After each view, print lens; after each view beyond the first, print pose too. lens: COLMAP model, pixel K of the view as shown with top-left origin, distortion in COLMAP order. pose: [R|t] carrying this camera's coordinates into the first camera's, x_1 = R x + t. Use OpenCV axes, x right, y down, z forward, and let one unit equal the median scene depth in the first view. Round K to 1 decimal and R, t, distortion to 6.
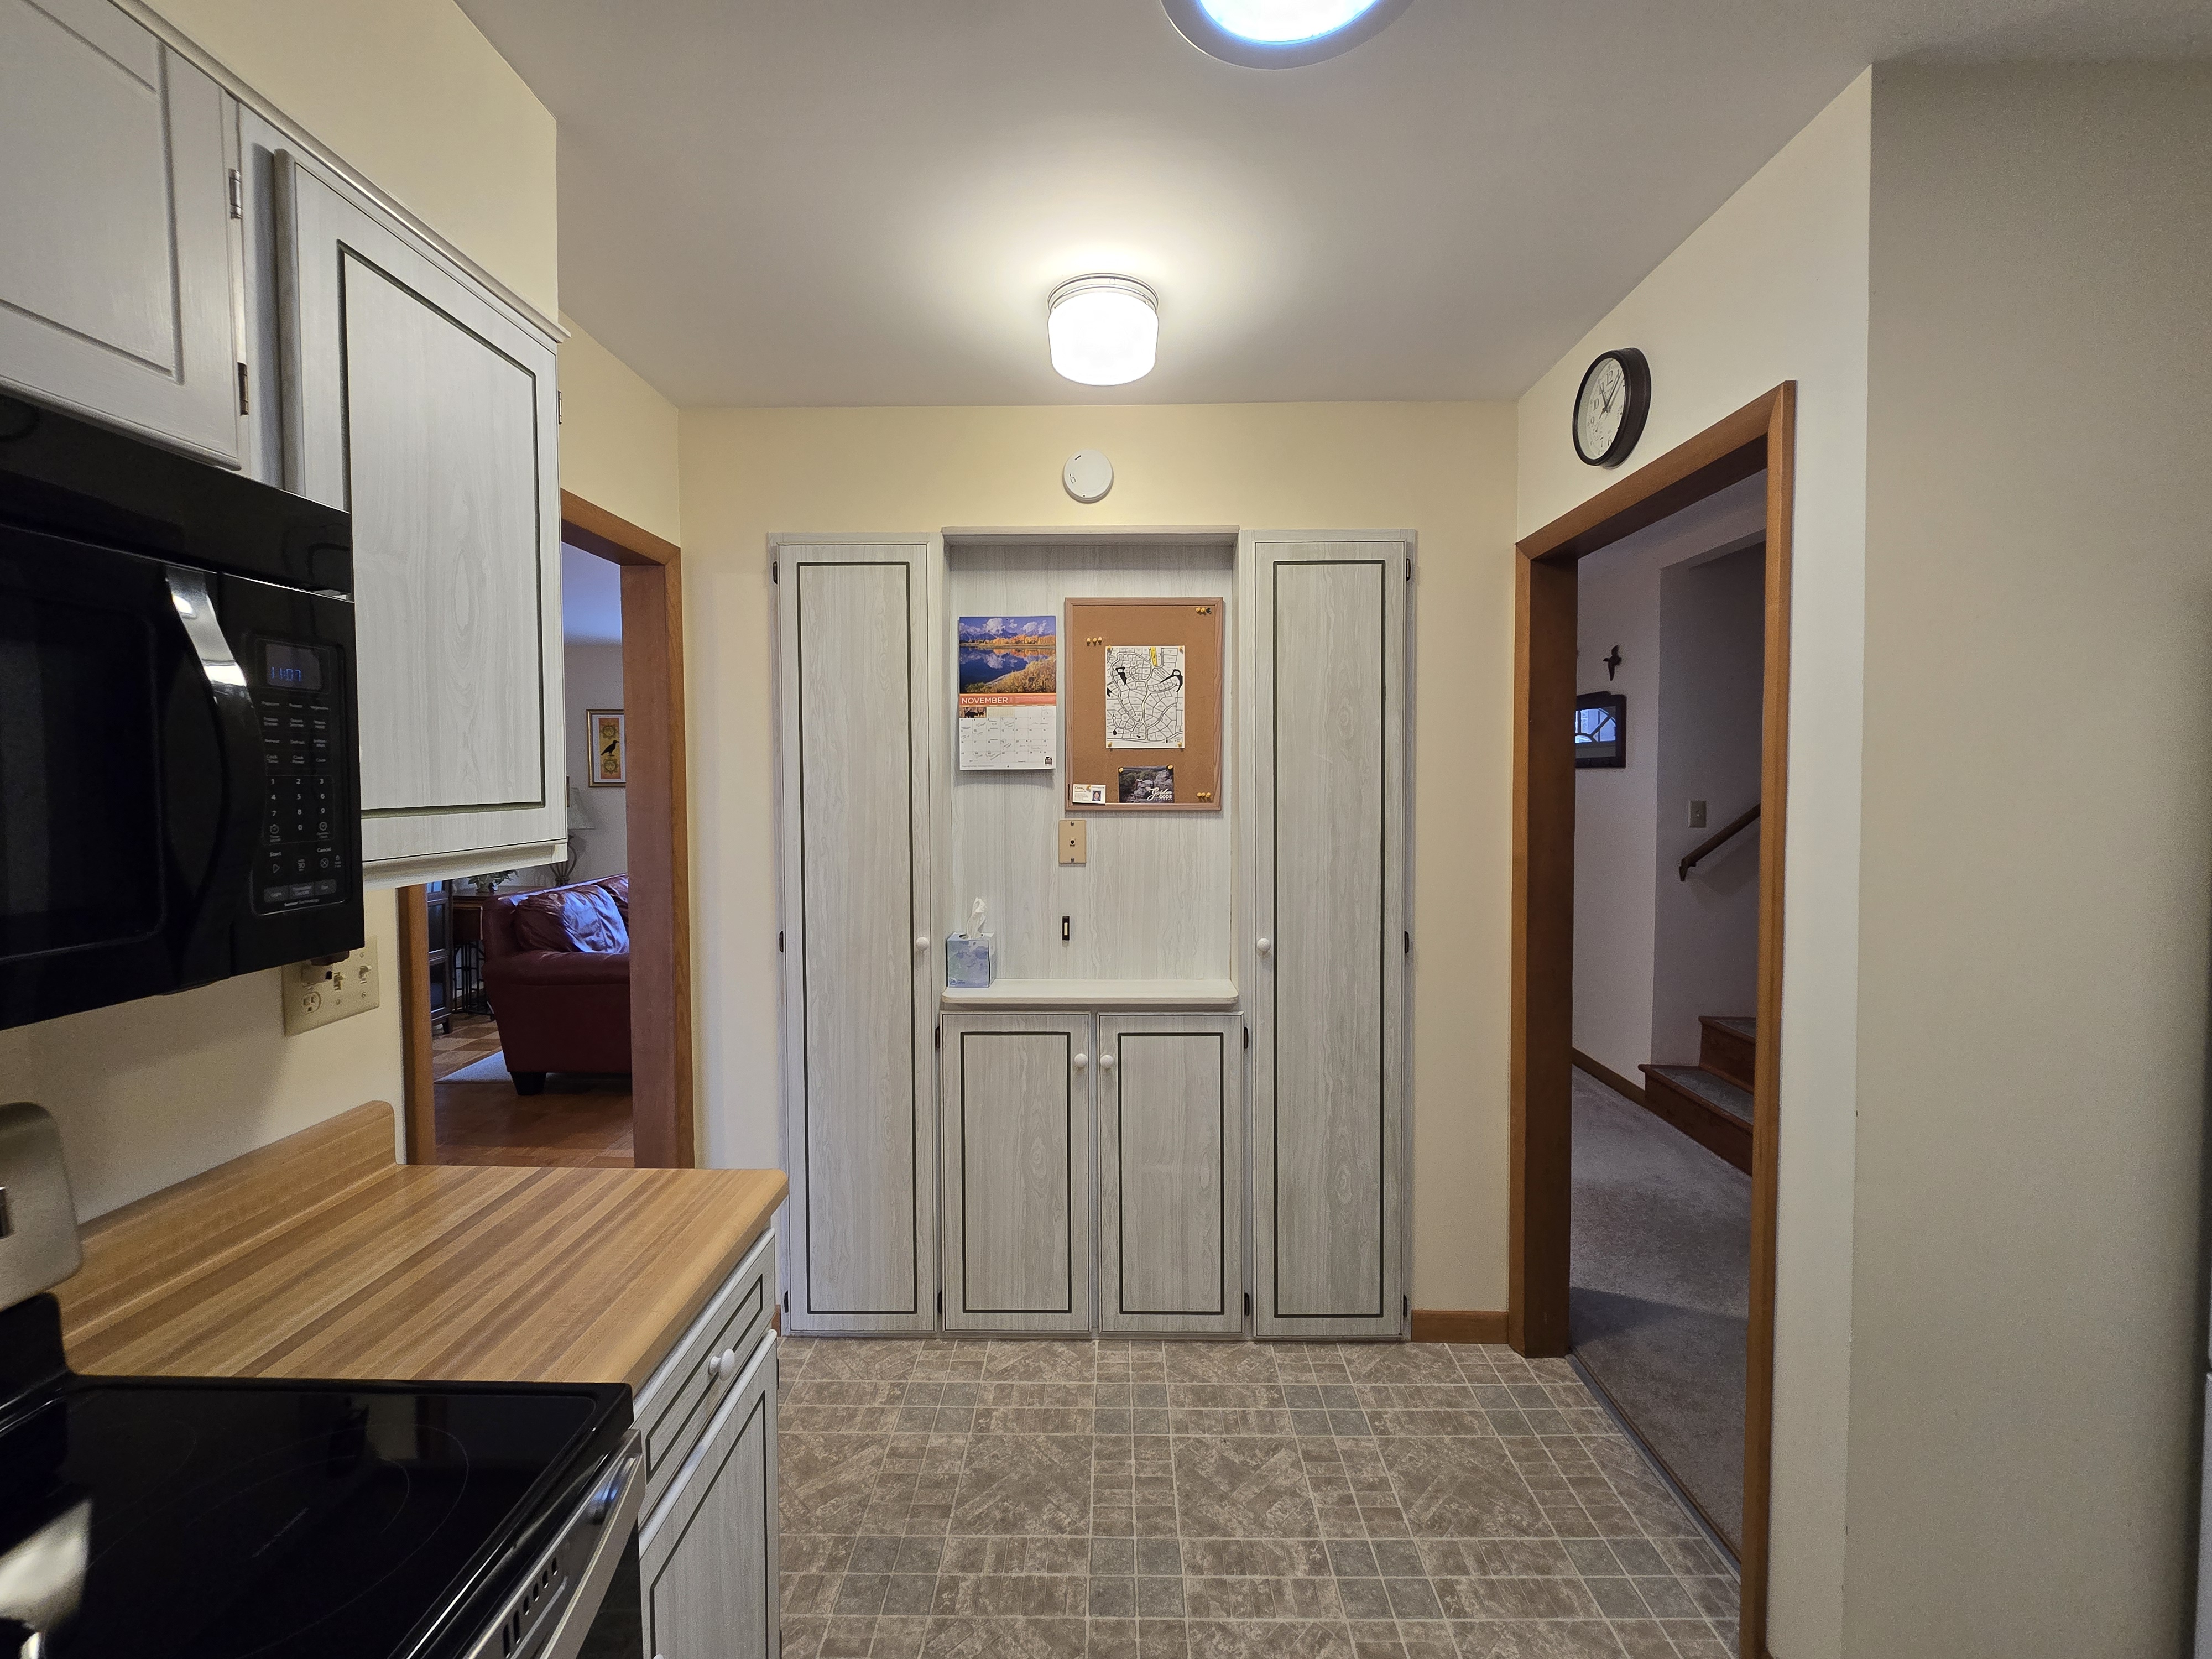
lens RADIAL K [[911.0, 0, 1103.8], [0, 911.0, 812.9], [0, 0, 1]] dist [0.000742, -0.000572]
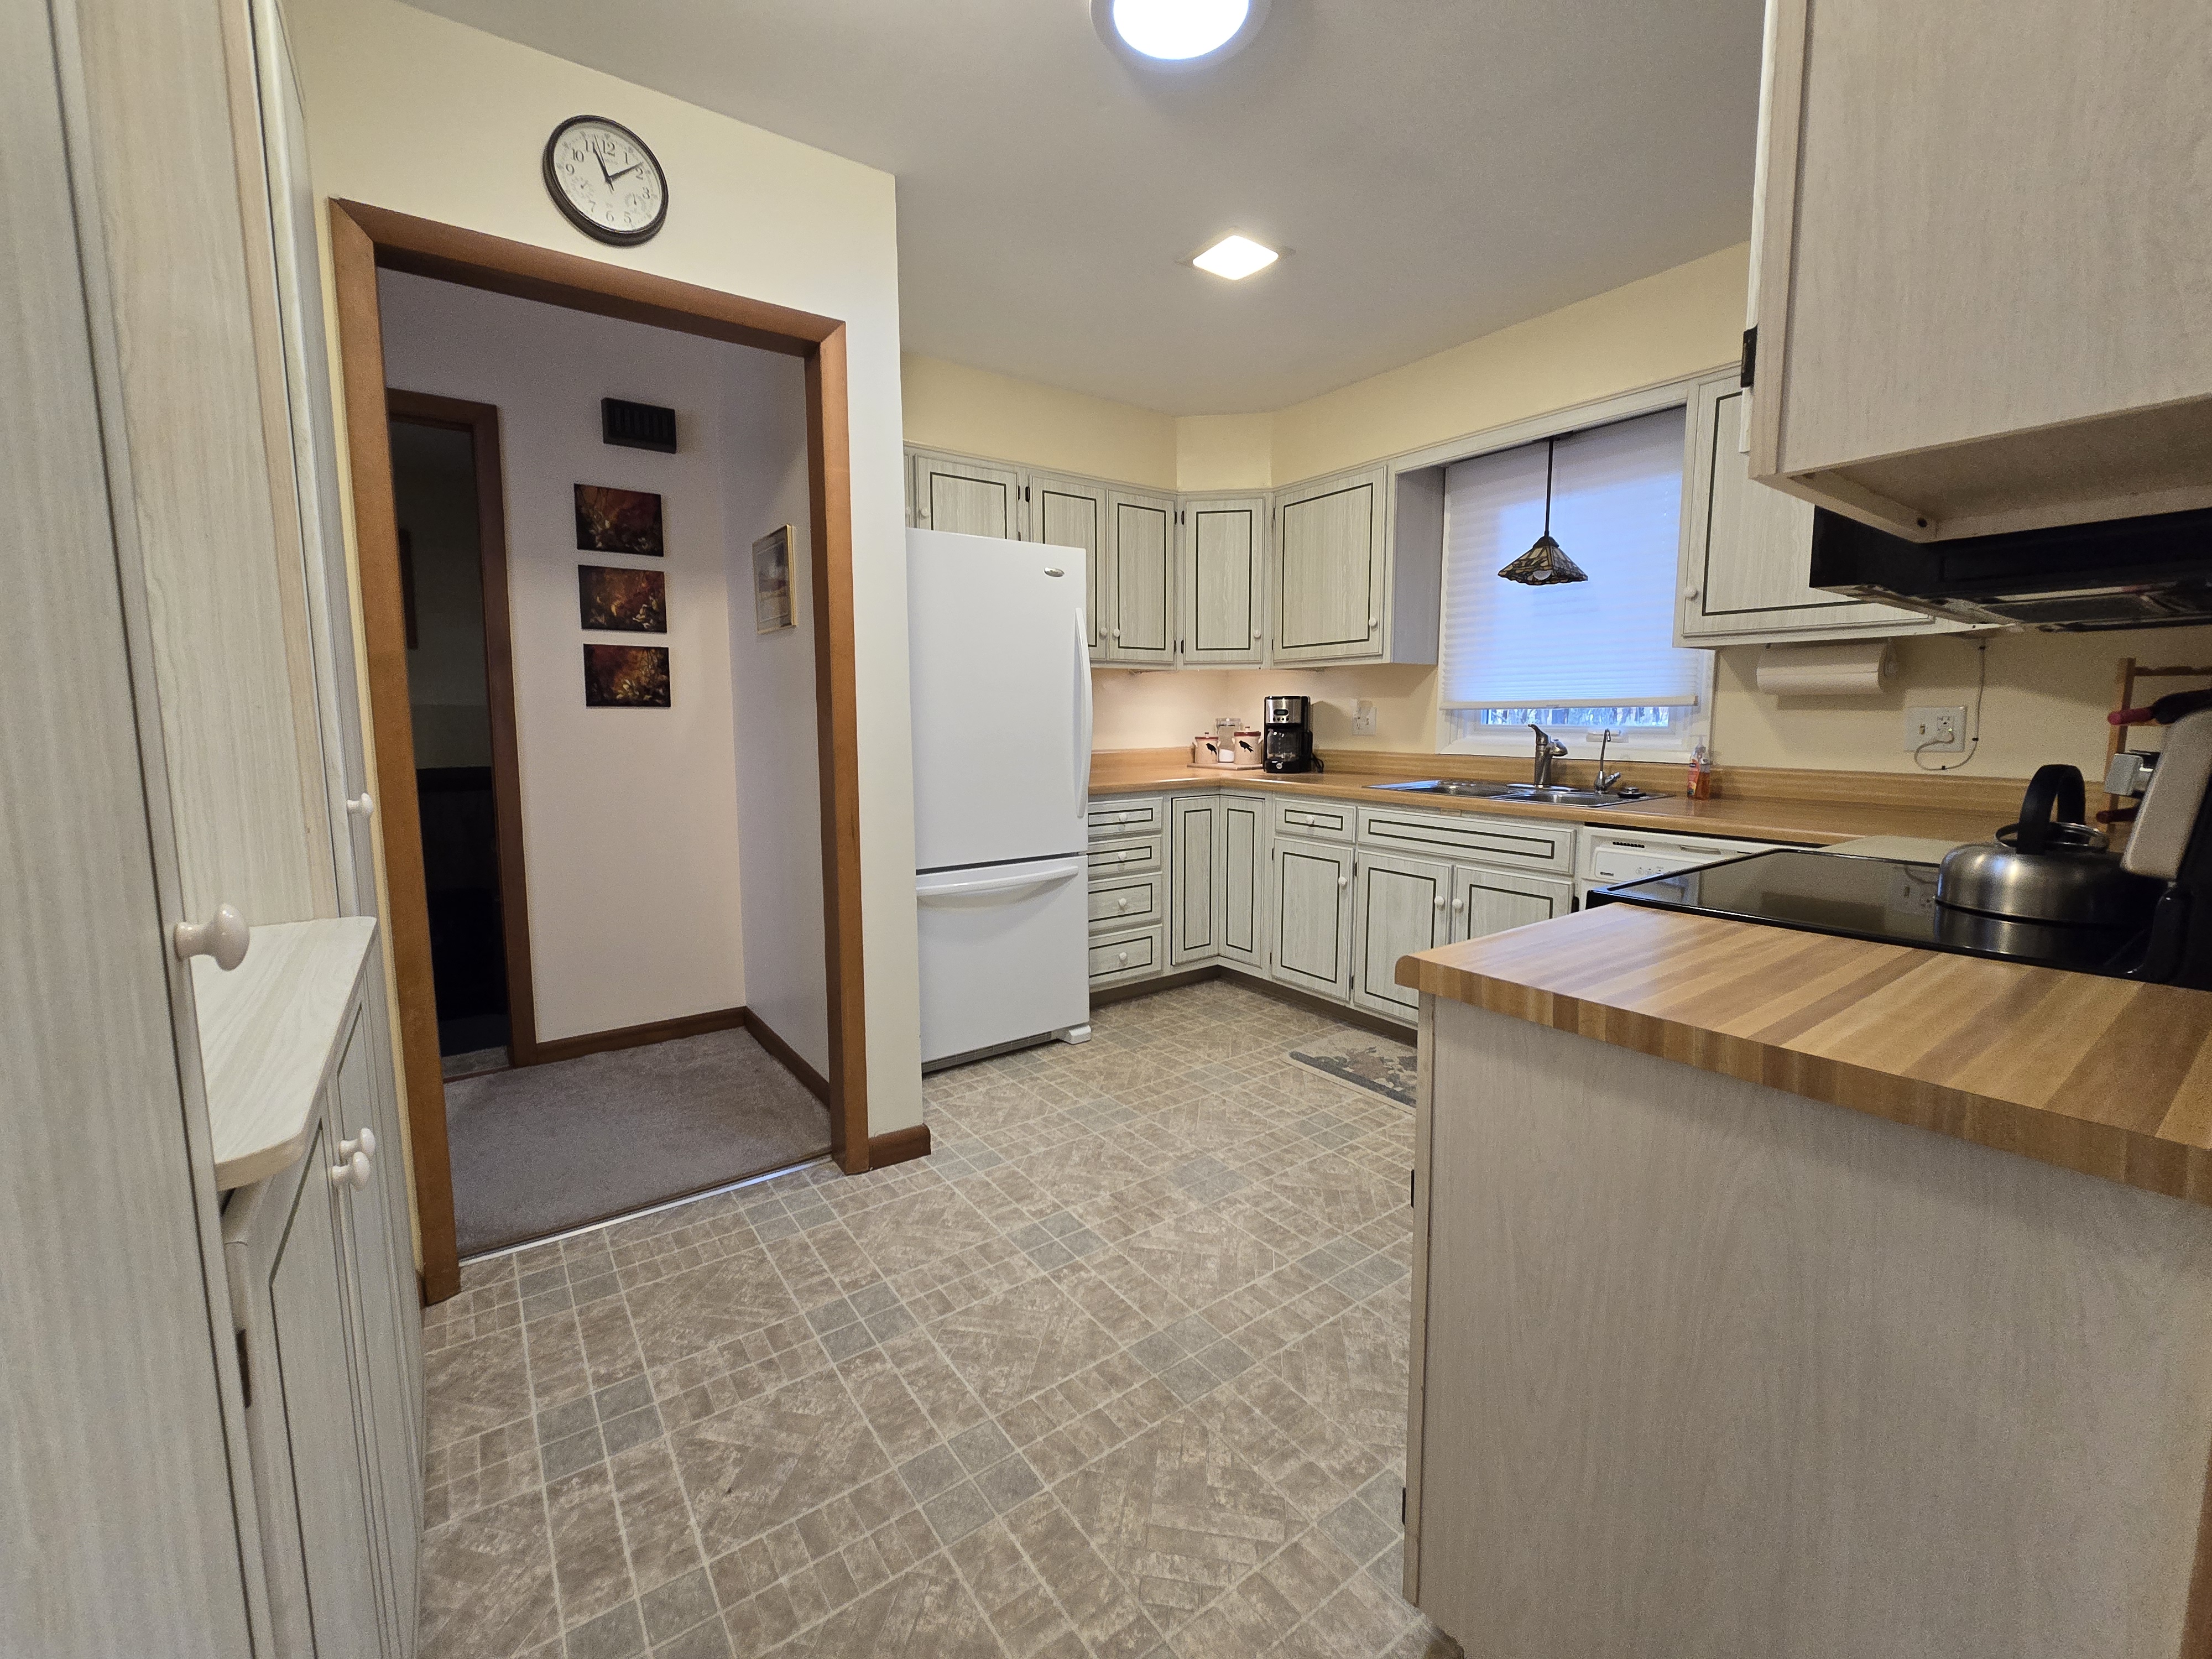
lens RADIAL K [[911.0, 0, 1103.8], [0, 911.0, 812.9], [0, 0, 1]] dist [0.000742, -0.000572]
pose [[-0.594690, -0.081673, 0.799796, -0.658193], [0.033498, 0.991445, 0.126151, 0.137887], [-0.803257, 0.101813, -0.586867, 1.341447]]
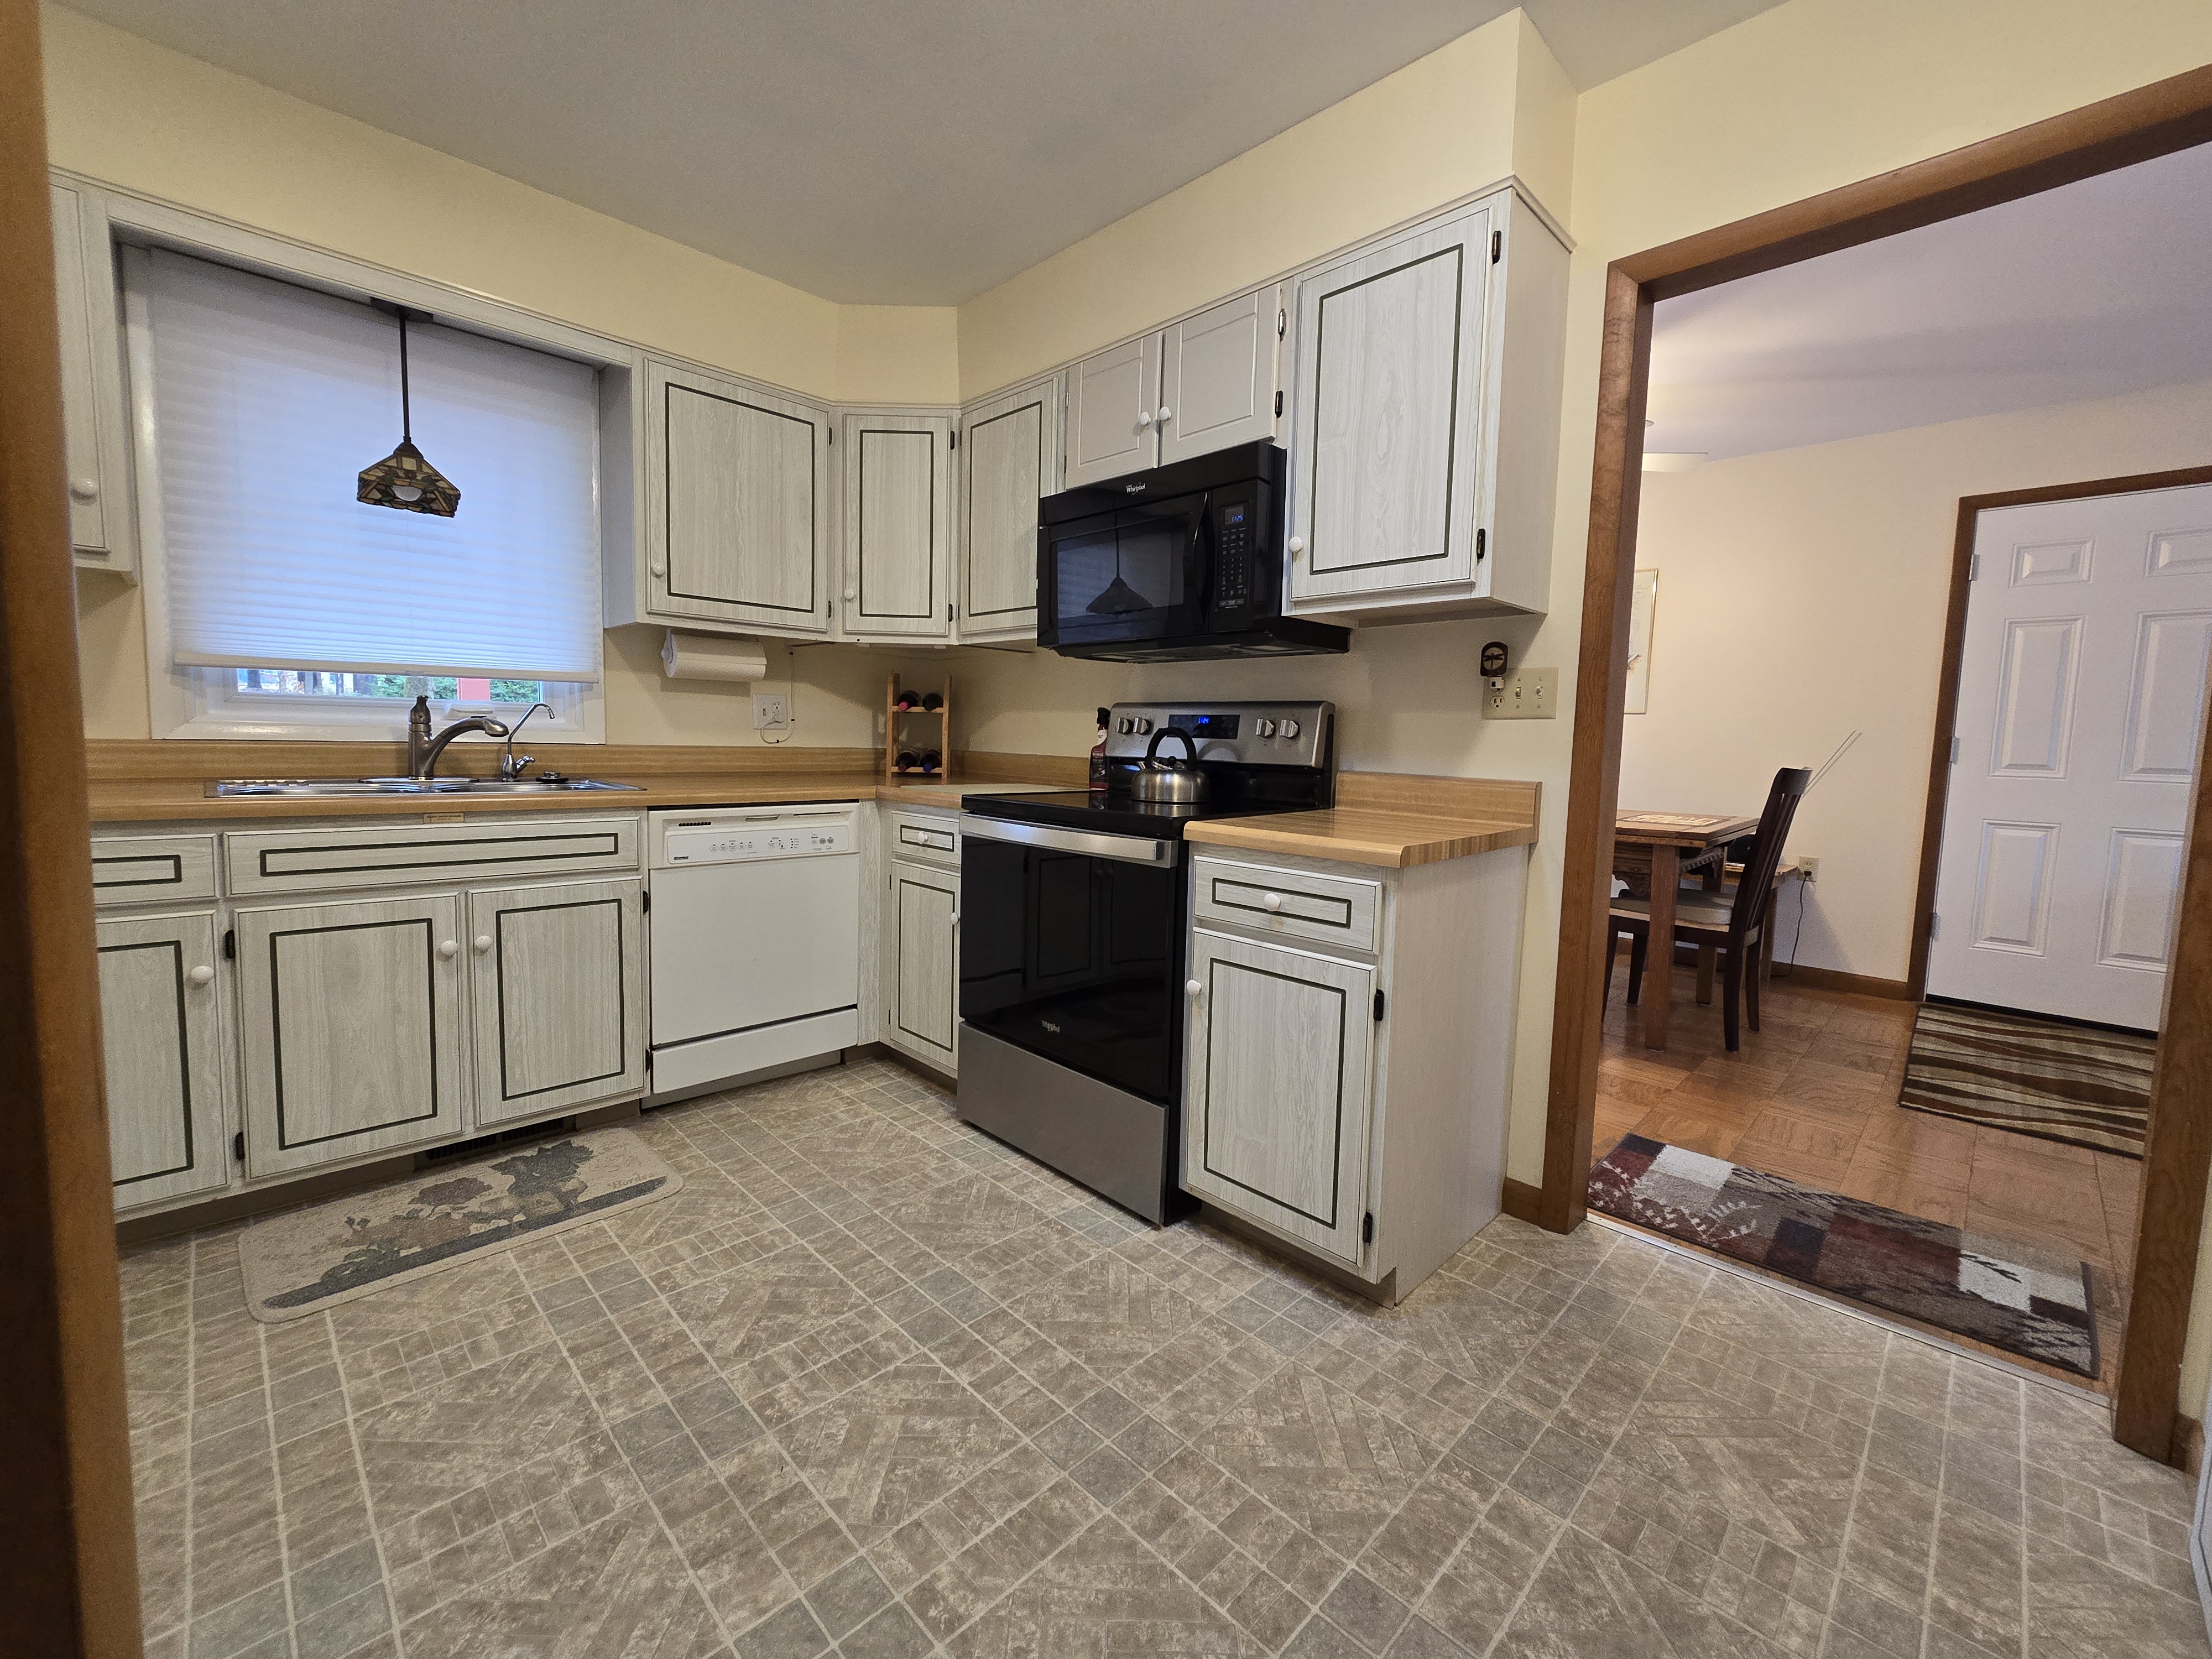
lens RADIAL K [[911.0, 0, 1103.8], [0, 911.0, 812.9], [0, 0, 1]] dist [0.000742, -0.000572]
pose [[-0.700949, 0.047355, -0.711637, 0.598502], [-0.048674, 0.992291, 0.113974, 0.191633], [0.711548, 0.114529, -0.693240, 1.248300]]
